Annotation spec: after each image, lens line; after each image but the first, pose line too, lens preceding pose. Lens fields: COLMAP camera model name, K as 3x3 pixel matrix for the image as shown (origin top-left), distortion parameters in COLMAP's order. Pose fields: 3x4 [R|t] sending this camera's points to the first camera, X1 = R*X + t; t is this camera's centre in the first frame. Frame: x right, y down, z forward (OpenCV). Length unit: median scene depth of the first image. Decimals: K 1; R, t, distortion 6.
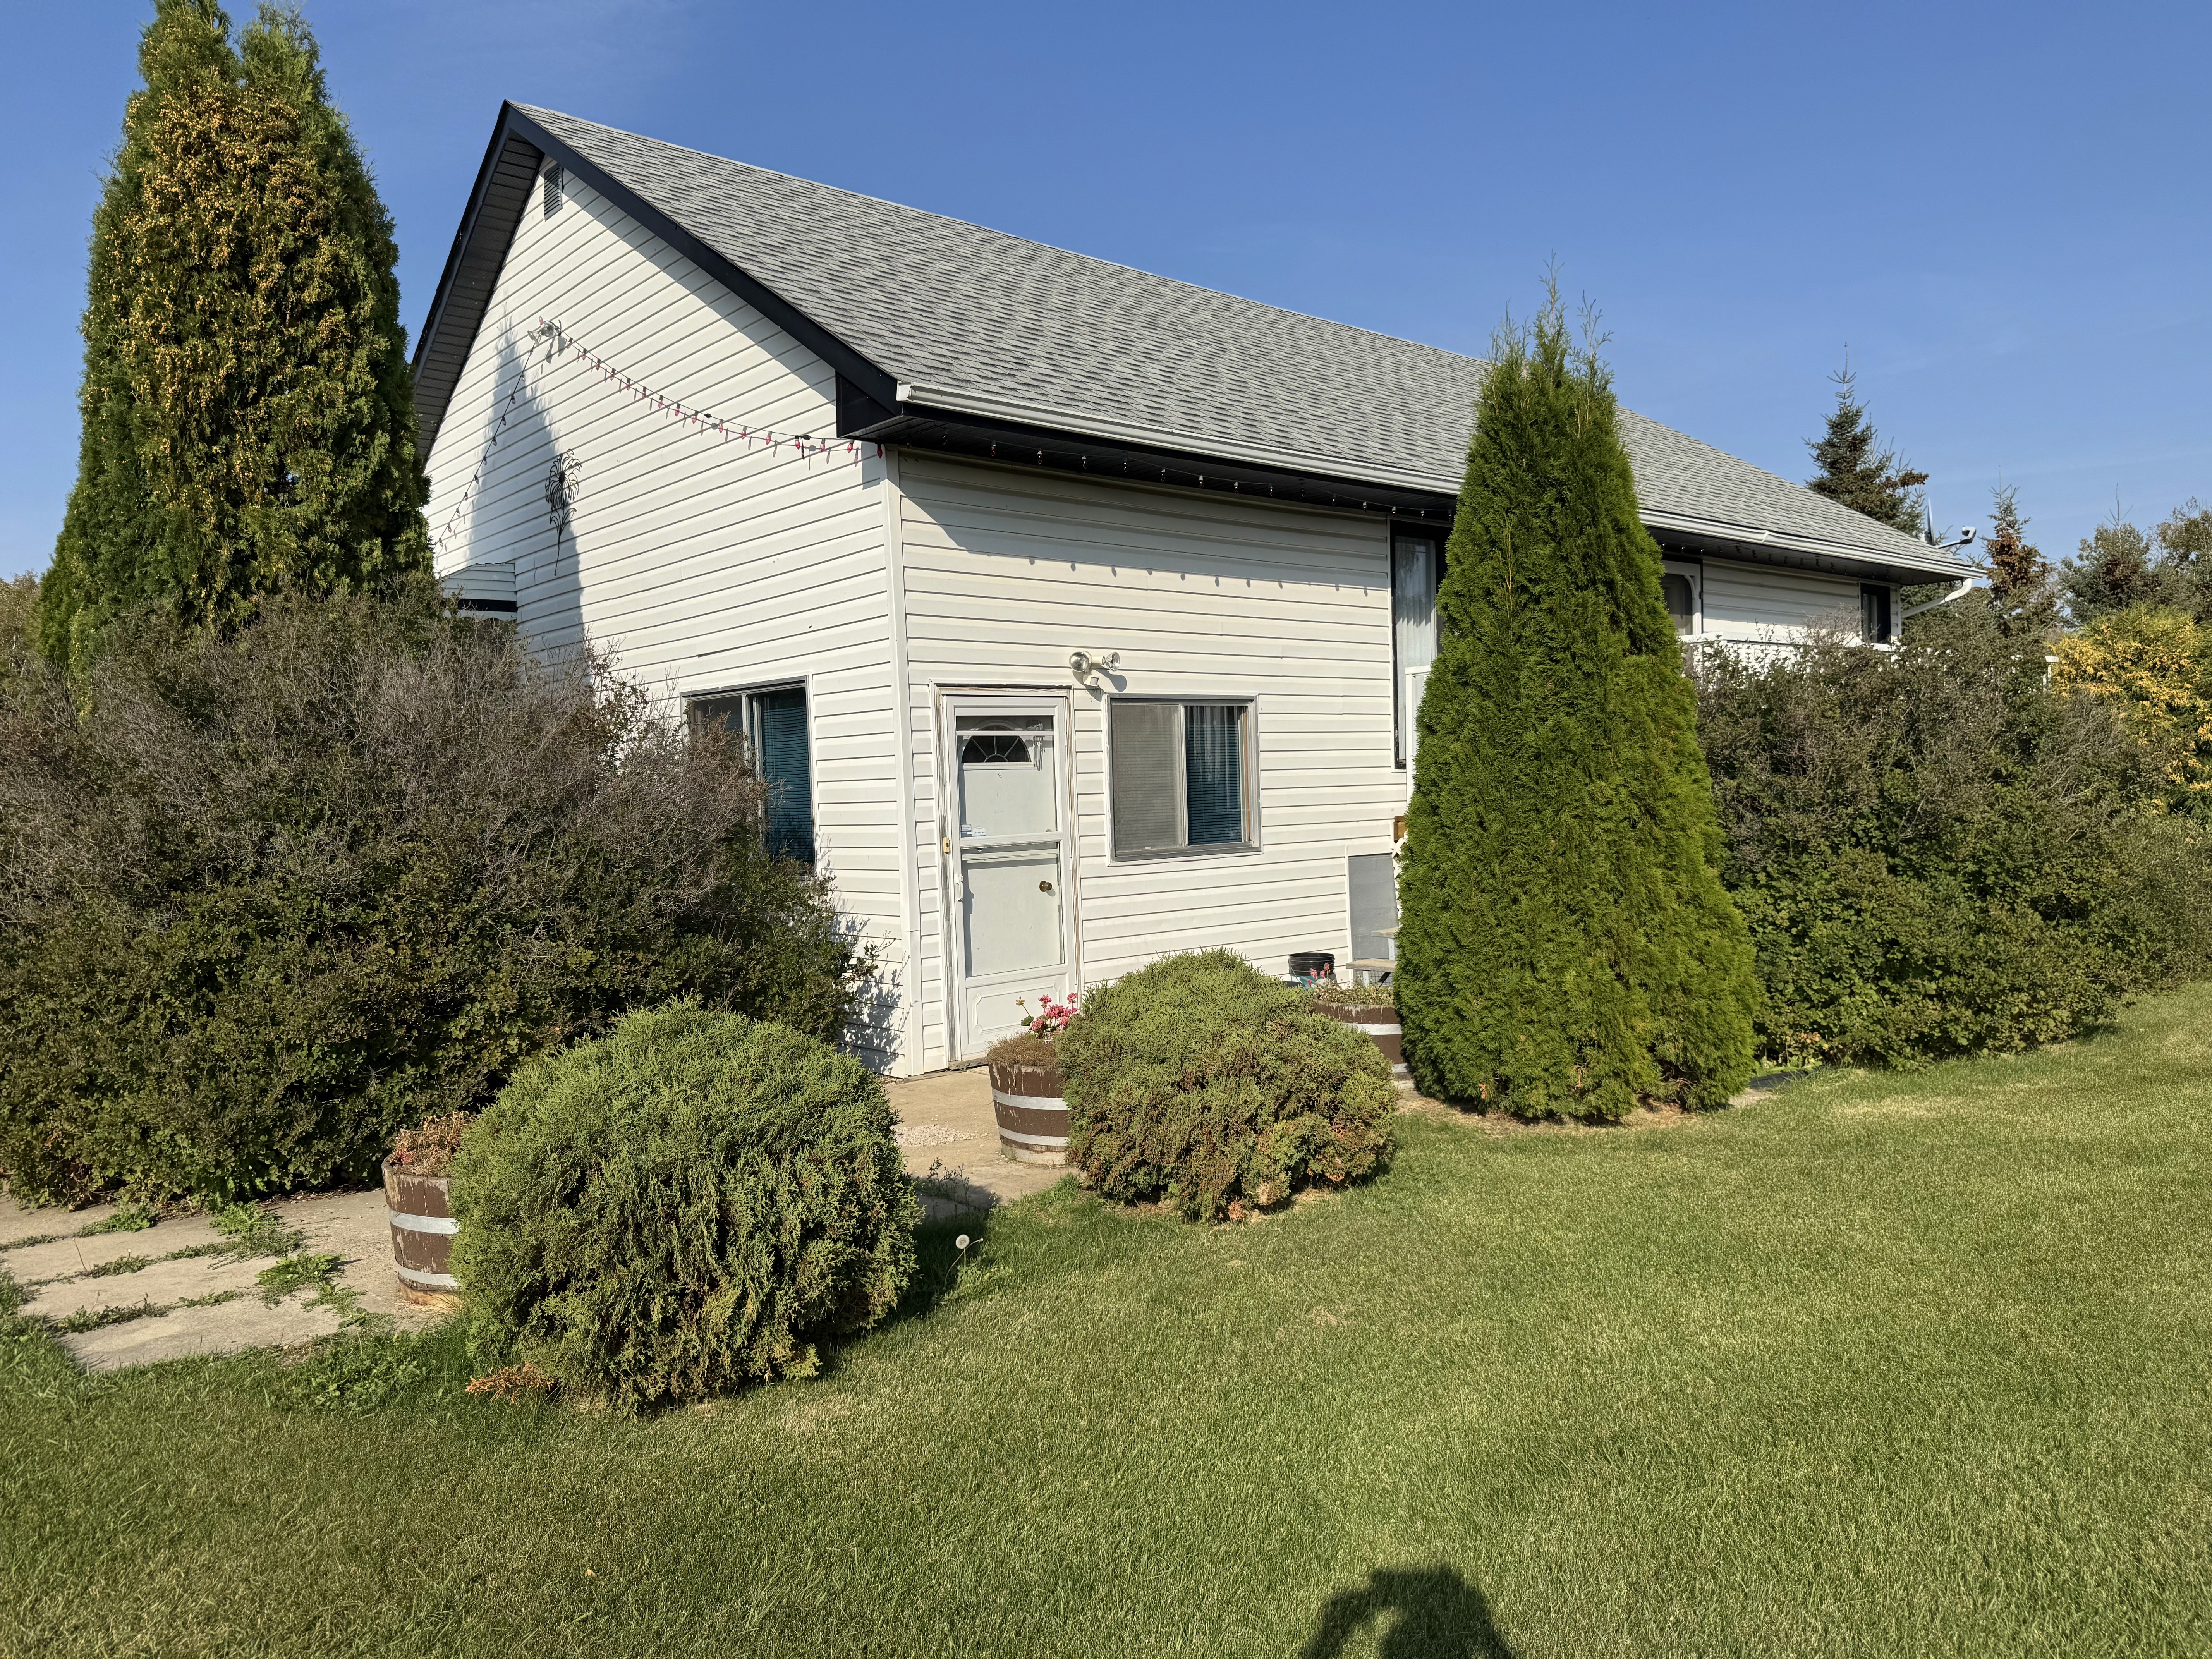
lens RADIAL K [[1554.5, 0, 1105.1], [0, 1554.5, 842.1], [0, 0, 1]] dist [0.052326, -0.073883]
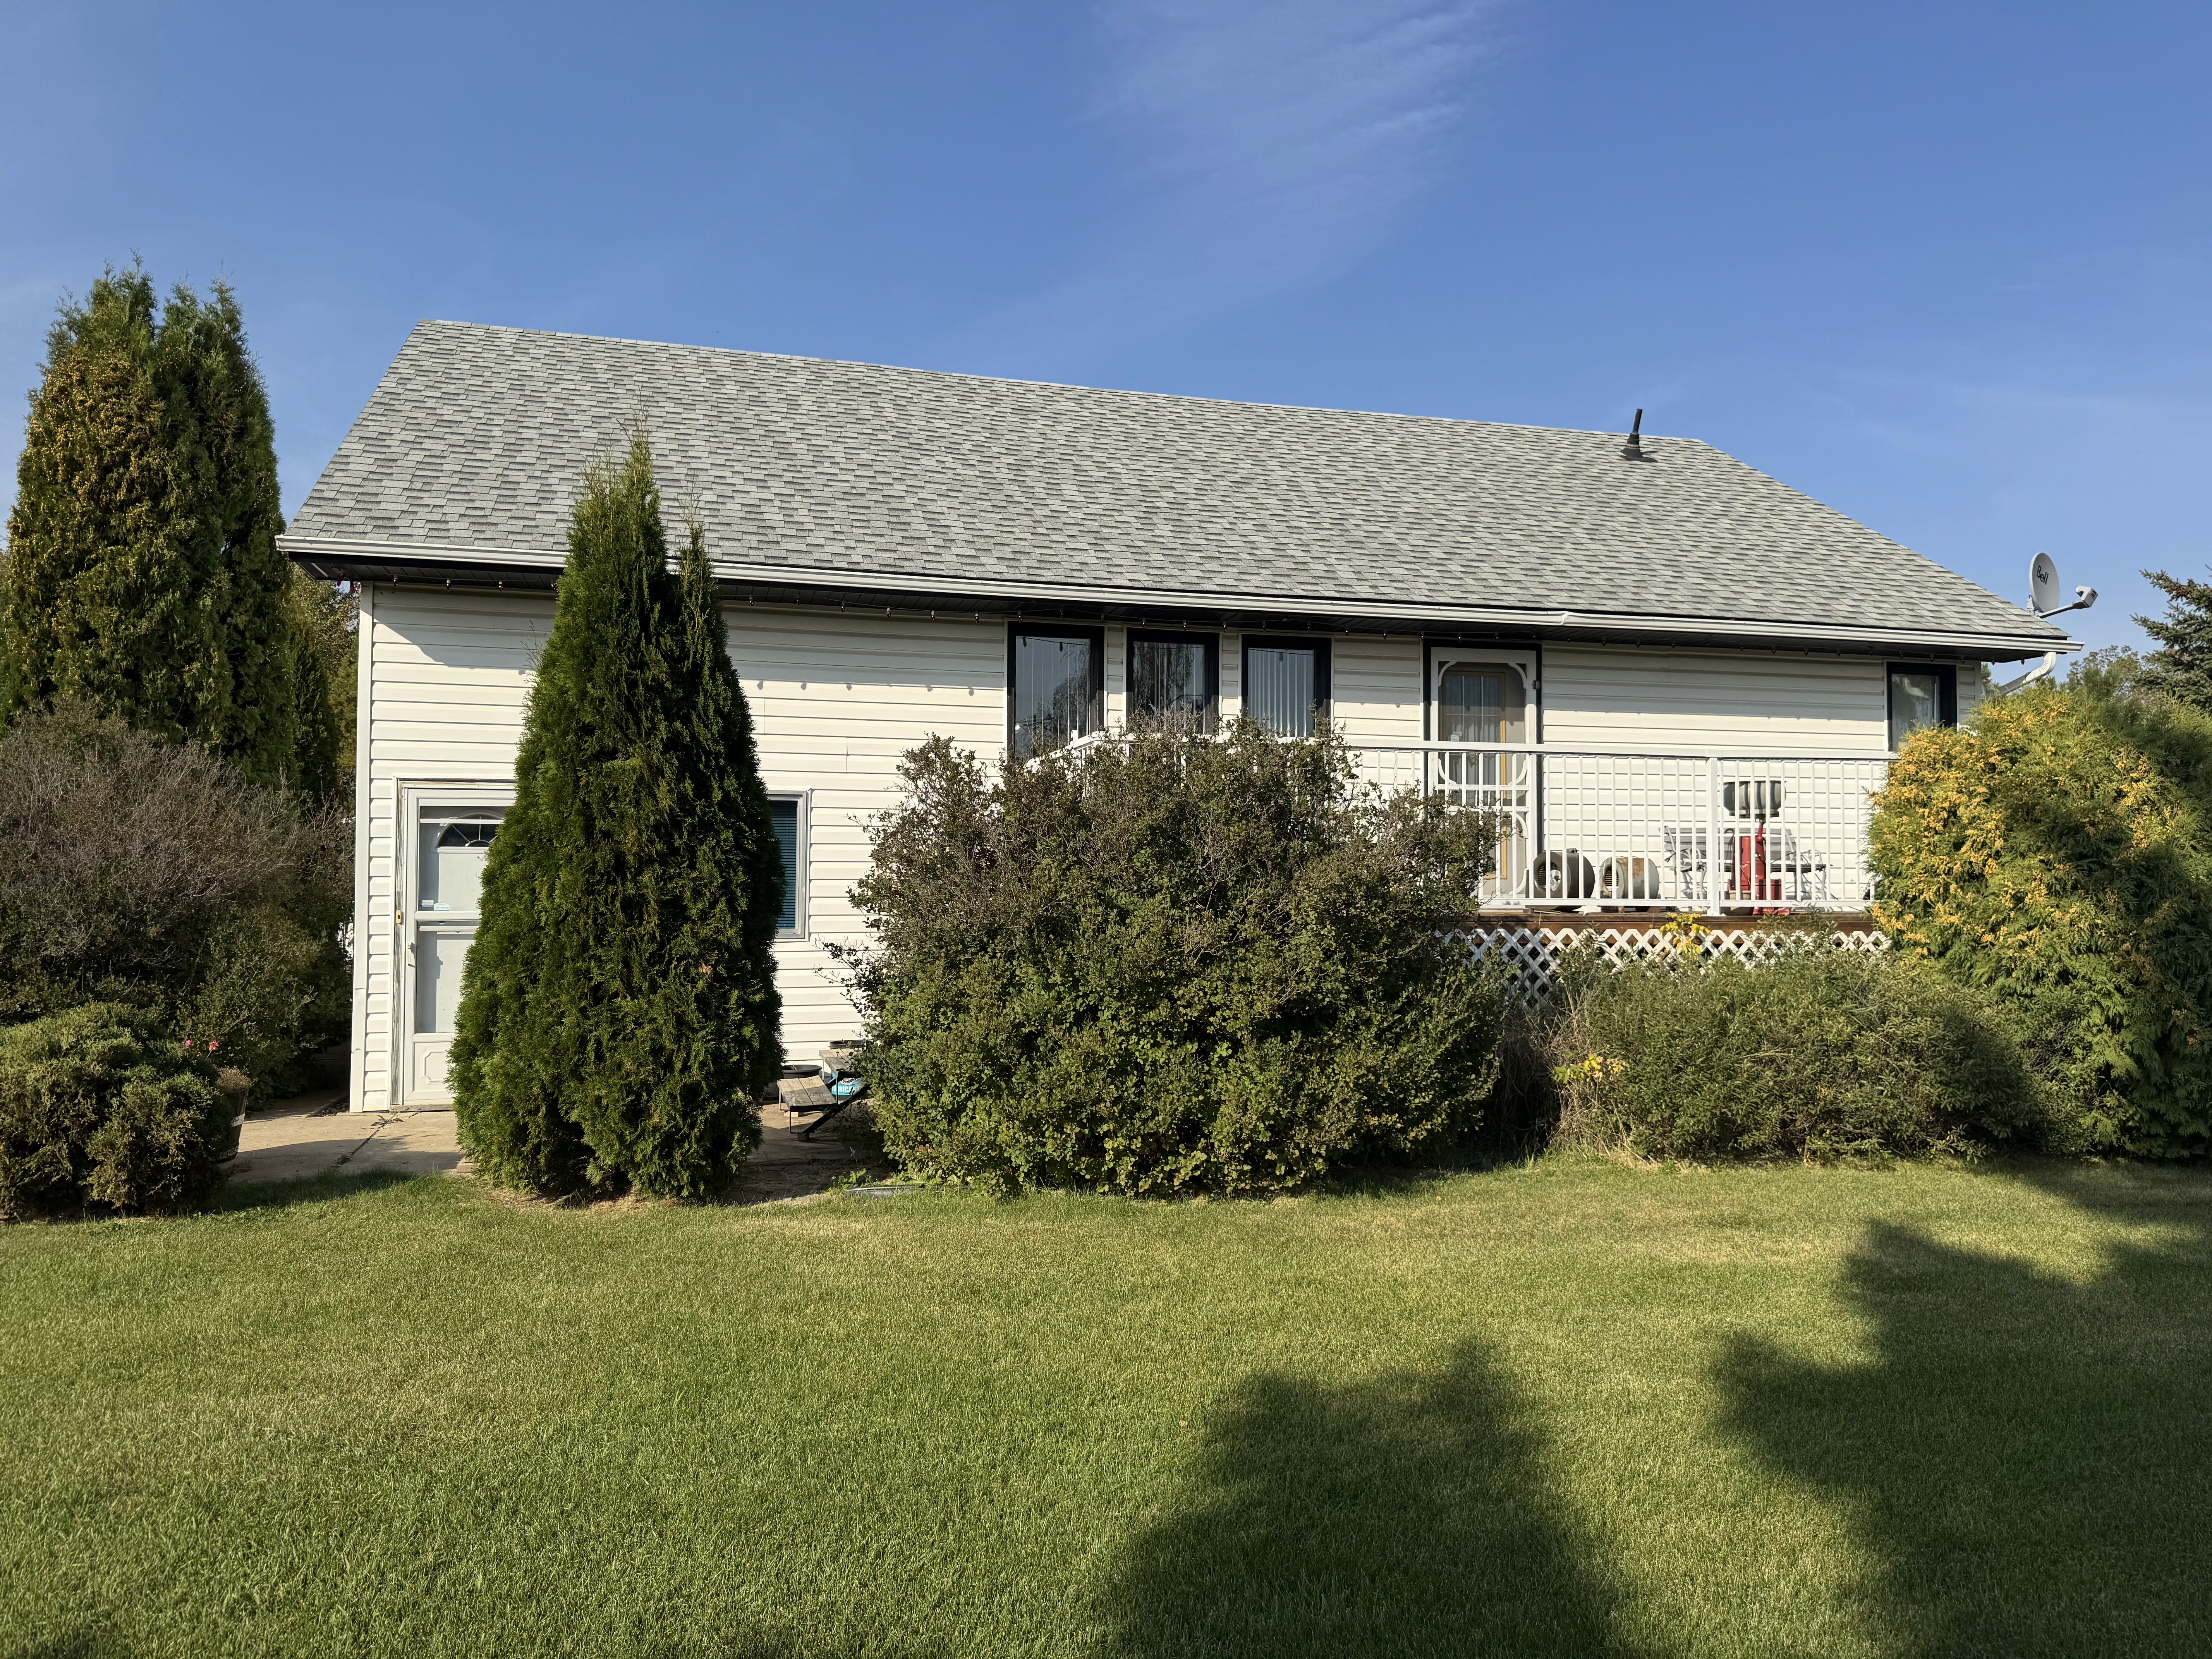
lens RADIAL K [[1554.5, 0, 1117.8], [0, 1554.5, 831.1], [0, 0, 1]] dist [0.052326, -0.073883]
pose [[0.895821, 0.019182, -0.444002, 0.876132], [-0.049408, 0.997173, -0.056606, -0.021732], [0.441661, 0.072646, 0.894236, 0.180995]]
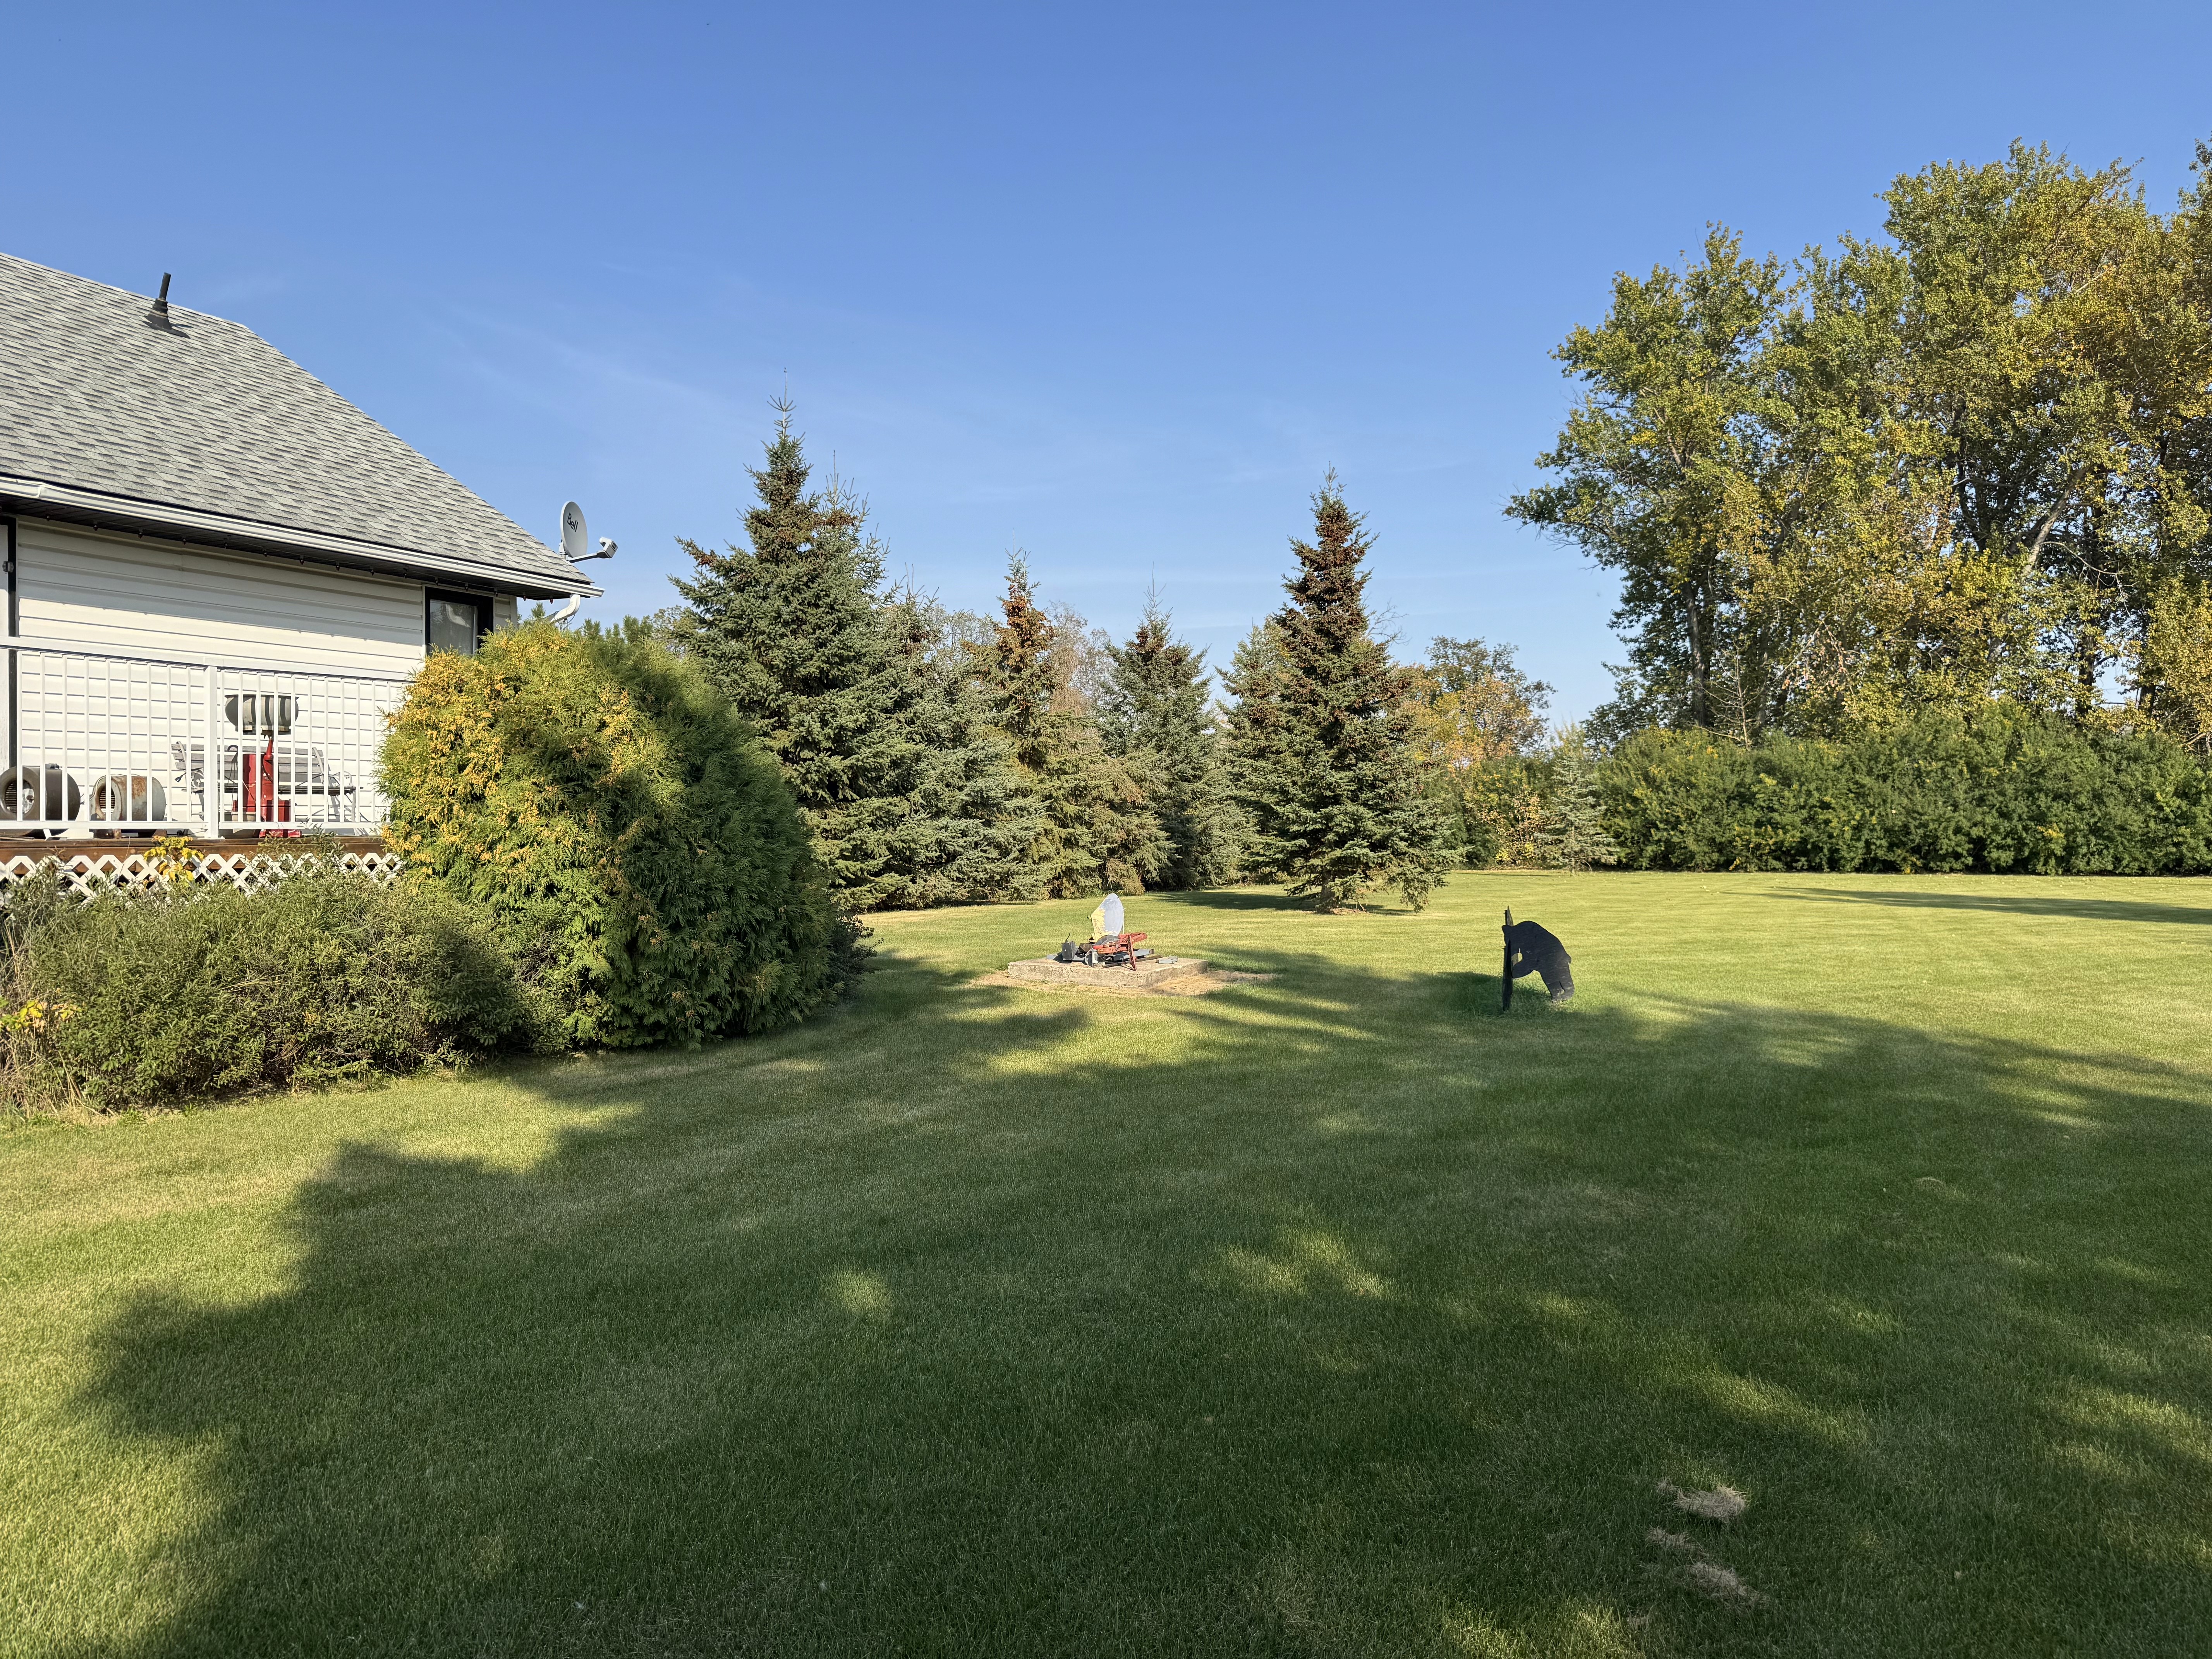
lens RADIAL K [[1554.5, 0, 1104.6], [0, 1554.5, 826.3], [0, 0, 1]] dist [0.052326, -0.073883]
pose [[0.928237, 0.033047, 0.370518, 0.920392], [-0.018111, 0.998880, -0.043720, -0.019722], [-0.371548, 0.033872, 0.927796, 0.197405]]
